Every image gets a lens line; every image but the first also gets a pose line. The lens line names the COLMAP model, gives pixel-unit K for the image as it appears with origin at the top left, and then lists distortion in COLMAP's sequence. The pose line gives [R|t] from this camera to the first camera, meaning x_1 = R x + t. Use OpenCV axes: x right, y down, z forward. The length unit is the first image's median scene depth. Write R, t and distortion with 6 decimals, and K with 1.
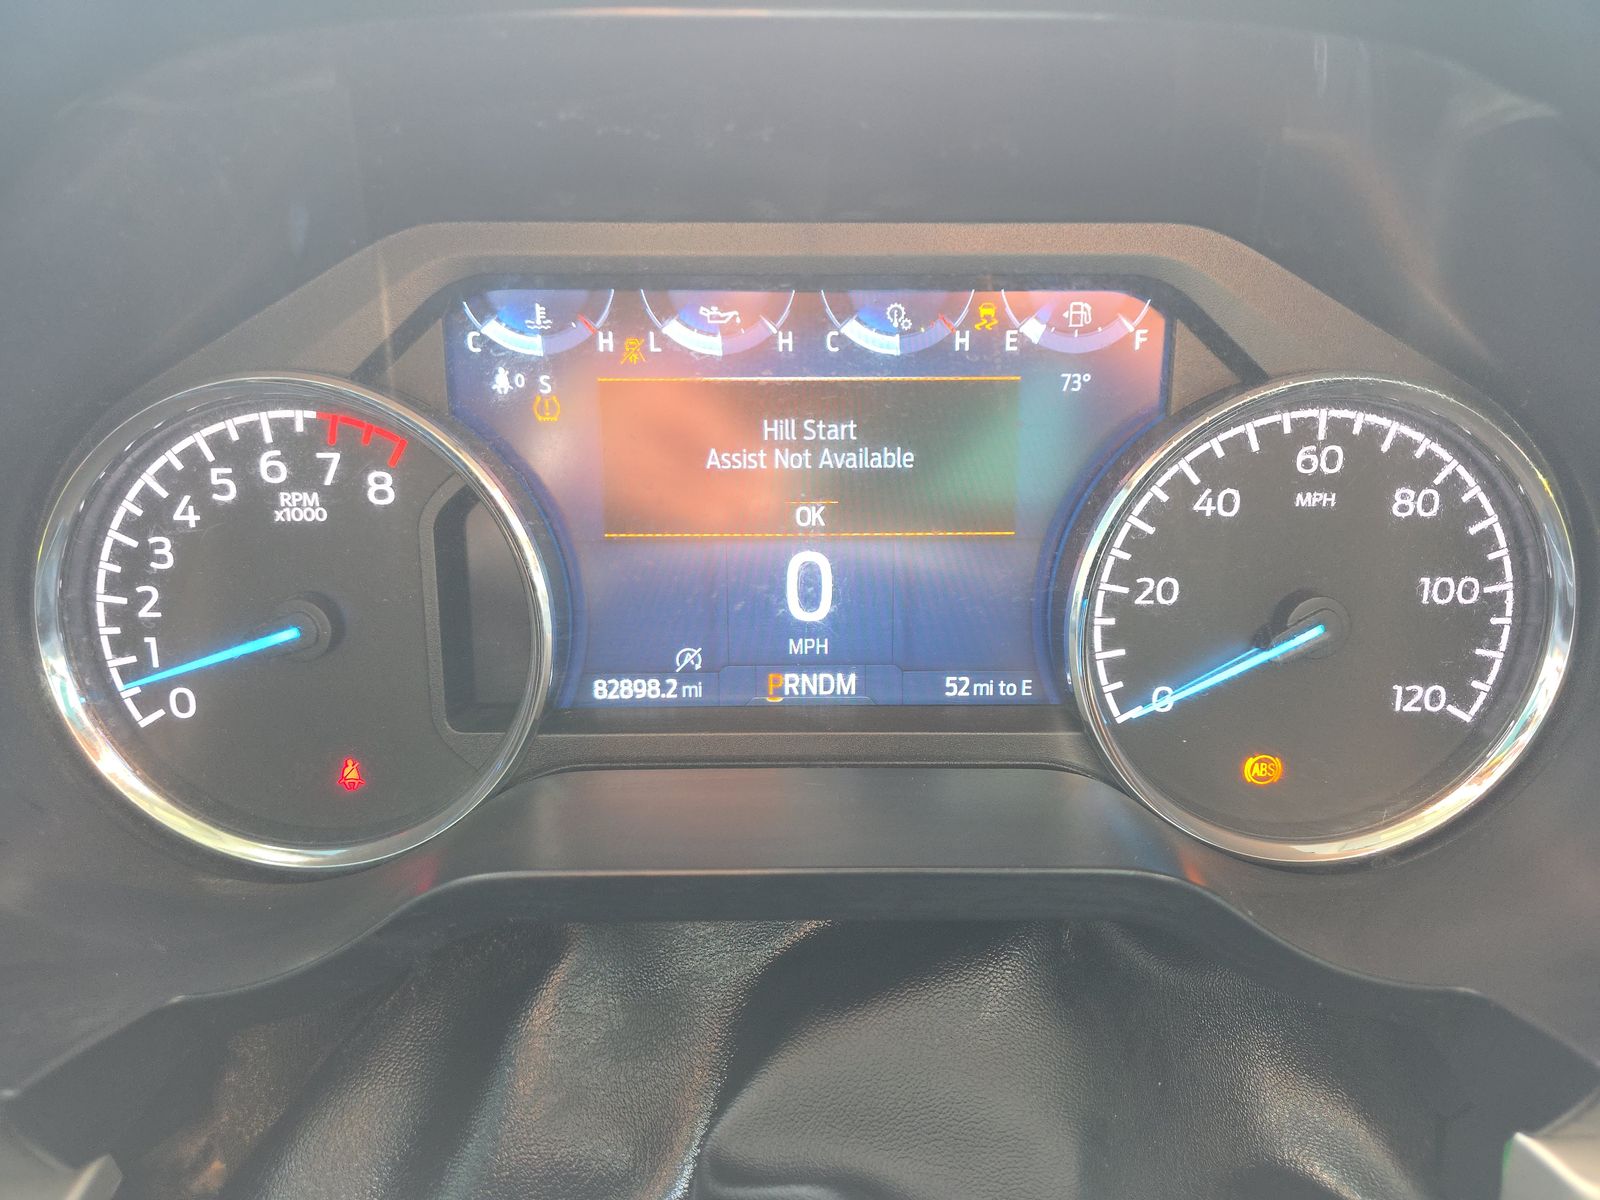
lens RADIAL K [[1053.9, 0, 795.2], [0, 1053.9, 600.9], [0, 0, 1]] dist [0.004732, -0.024338]
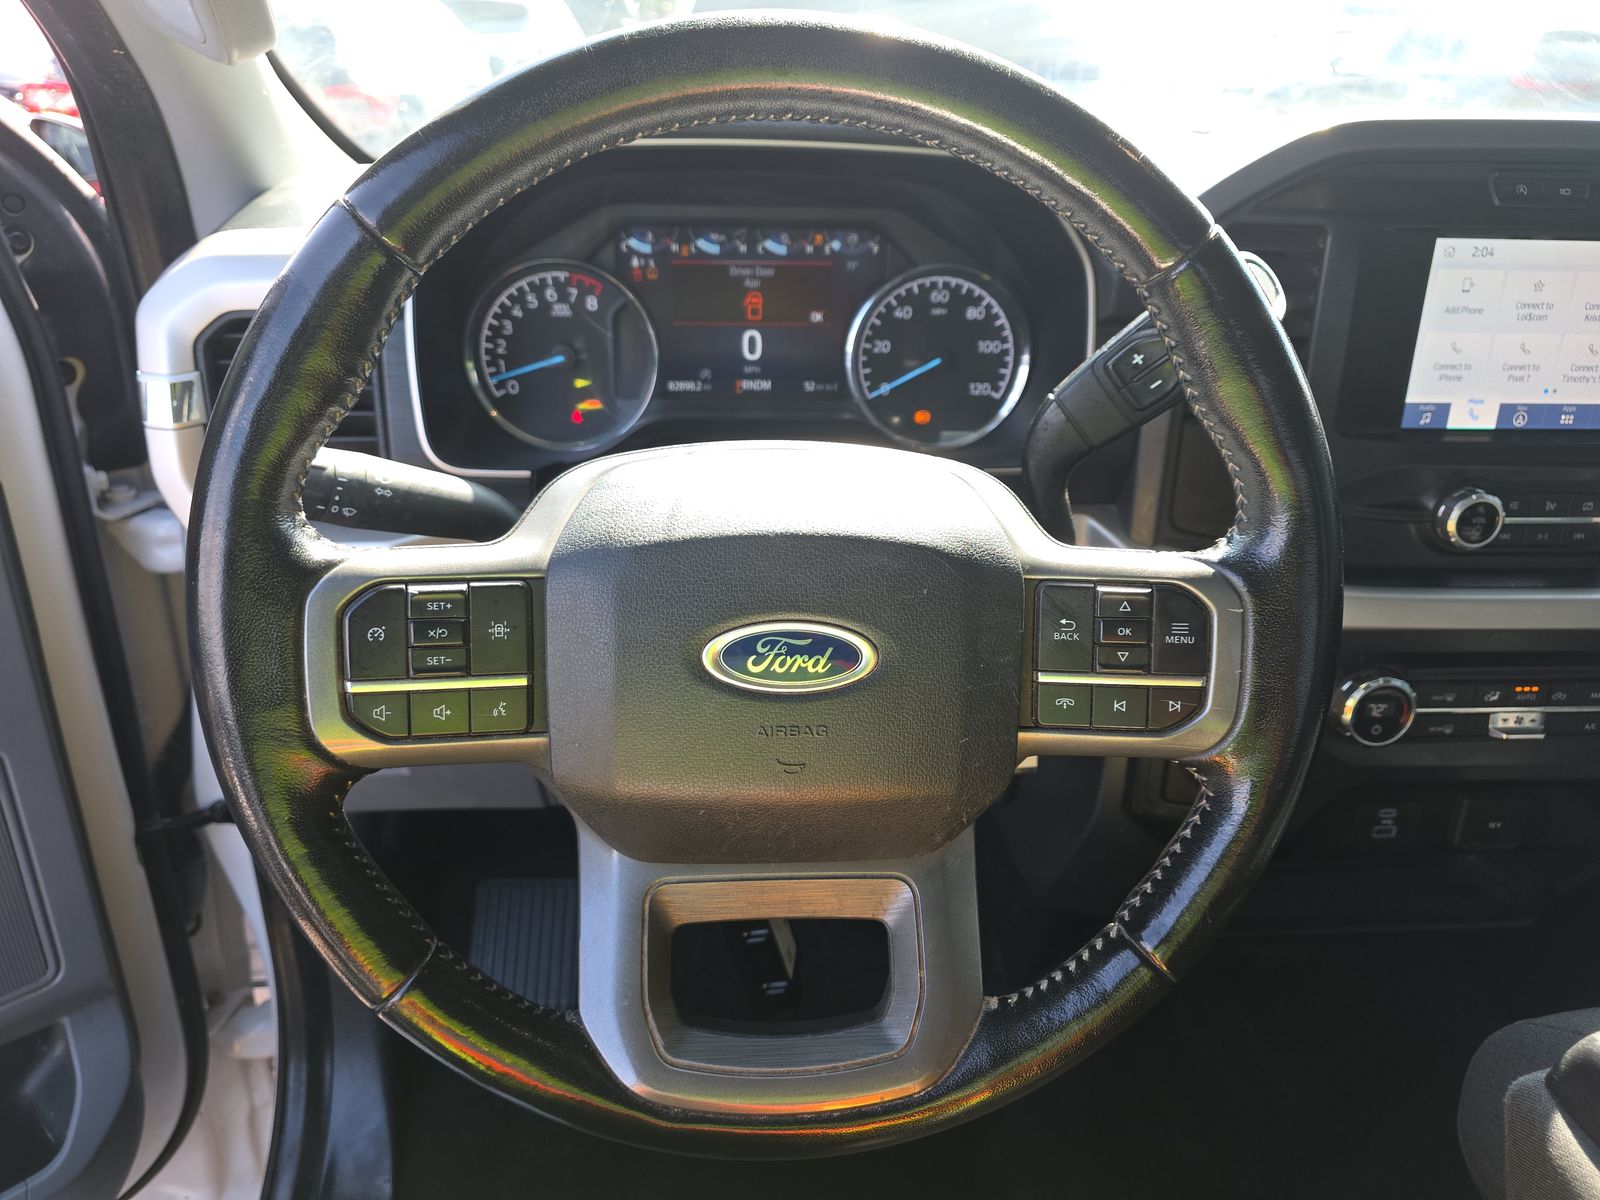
lens RADIAL K [[1053.9, 0, 802.0], [0, 1053.9, 605.1], [0, 0, 1]] dist [0.004732, -0.024338]
pose [[0.998676, -0.002451, 0.051375, 0.000782], [-0.004034, 0.992055, 0.125744, 0.312187], [-0.051275, -0.125784, 0.990732, -1.759208]]
